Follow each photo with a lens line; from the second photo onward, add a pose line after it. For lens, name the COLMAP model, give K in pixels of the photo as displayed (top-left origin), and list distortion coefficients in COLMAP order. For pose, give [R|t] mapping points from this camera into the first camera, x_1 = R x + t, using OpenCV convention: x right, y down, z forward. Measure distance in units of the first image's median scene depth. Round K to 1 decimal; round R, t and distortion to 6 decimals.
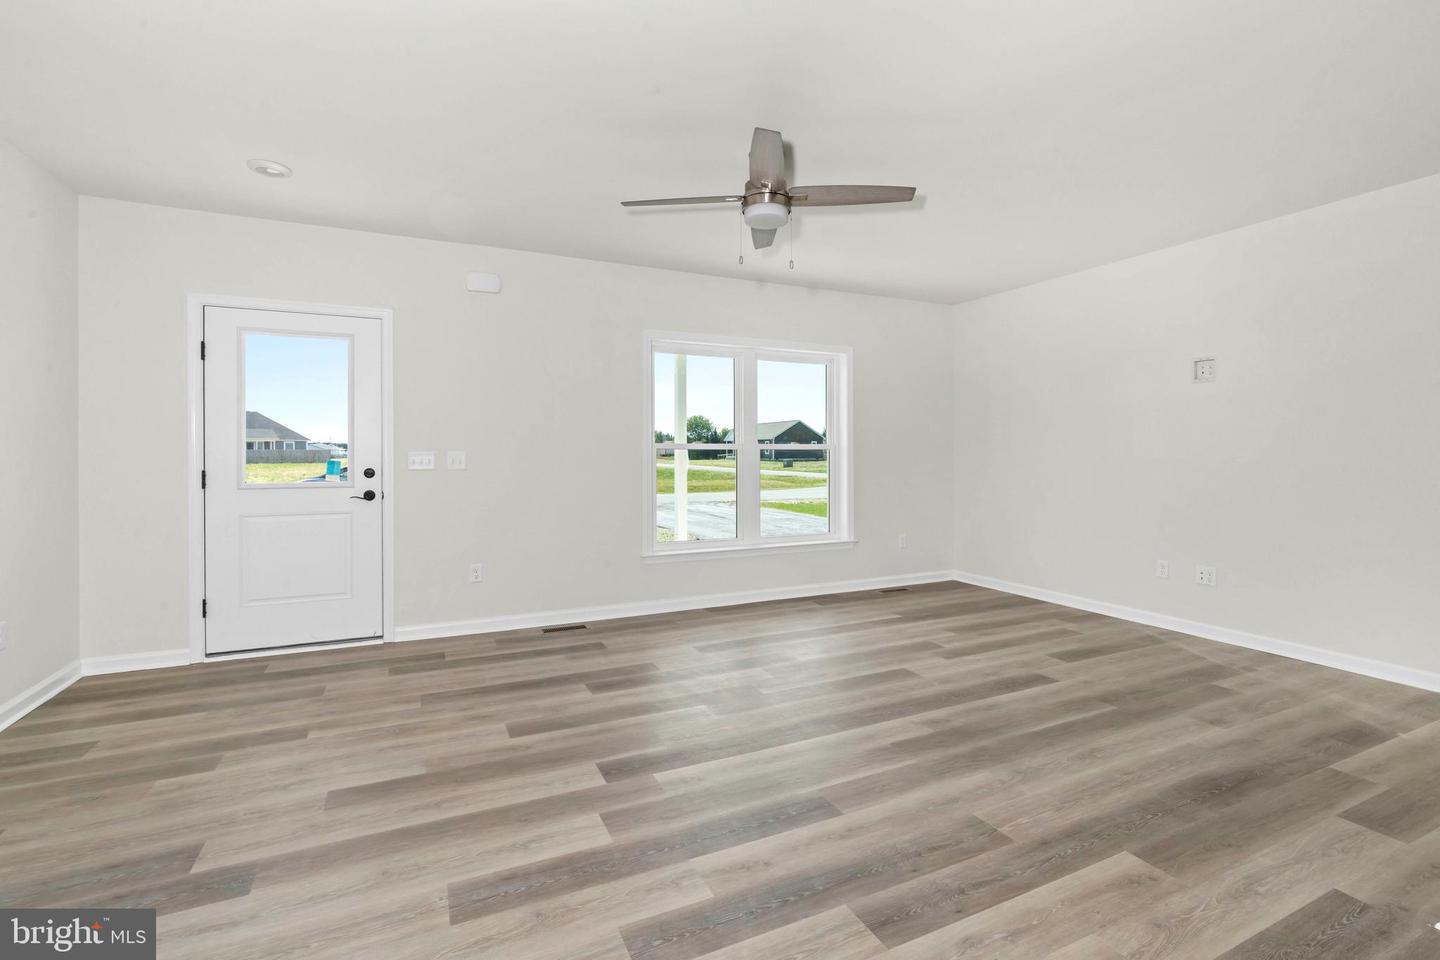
lens RADIAL K [[651.8, 0, 718.2], [0, 651.8, 459.6], [0, 0, 1]] dist [-0.004254, 0.000356]
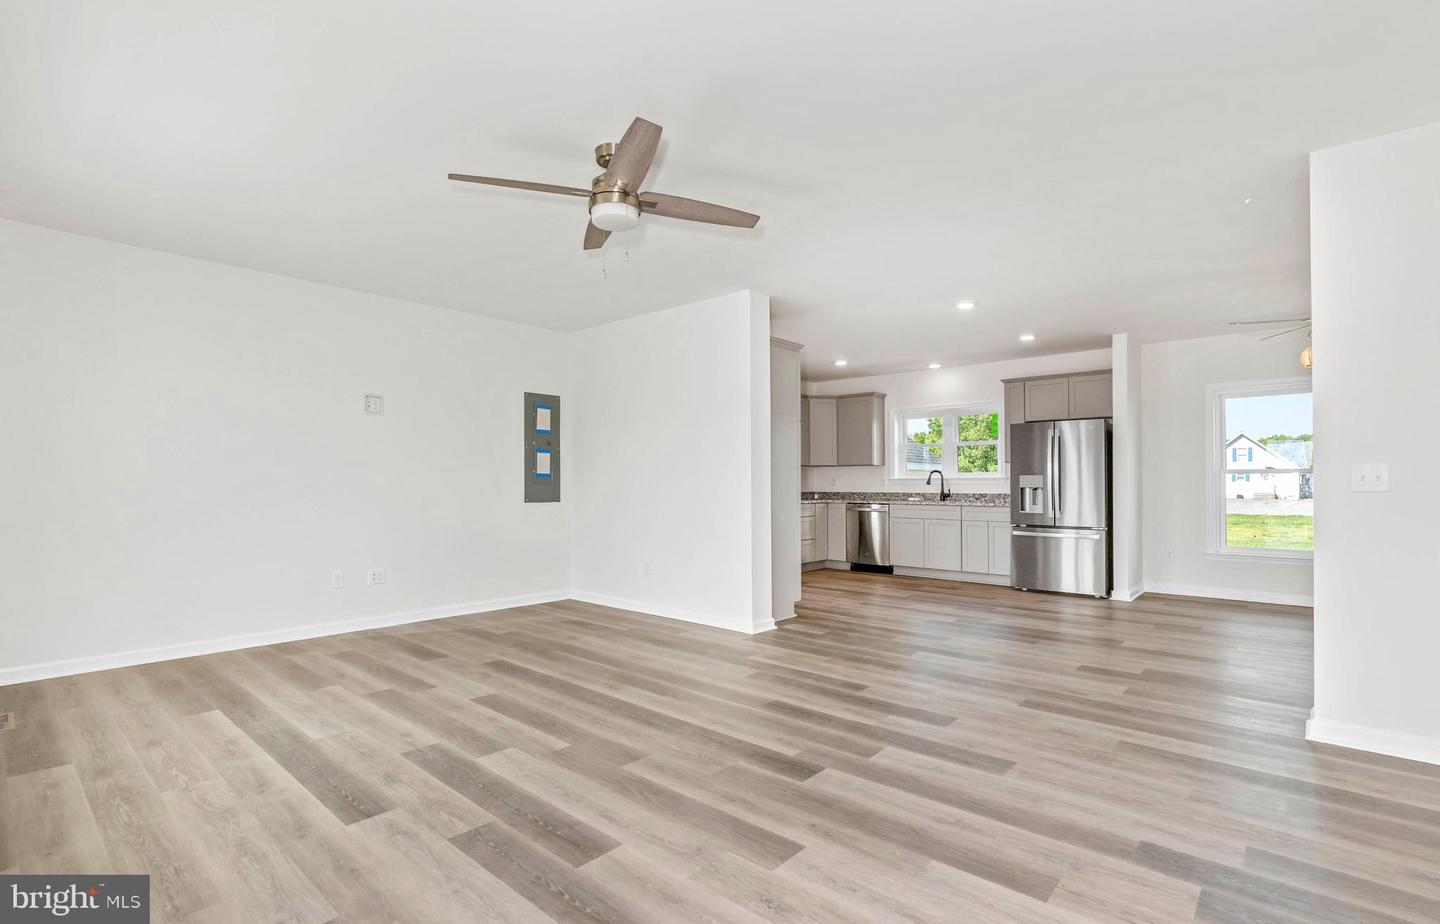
lens RADIAL K [[657.9, 0, 729.4], [0, 657.9, 473.9], [0, 0, 1]] dist [-0.004577, -0.000168]
pose [[-0.398559, 0.014494, 0.917028, -1.015426], [0.006116, 0.999895, -0.013146, 0.016054], [-0.917122, 0.000369, -0.398606, 1.436579]]
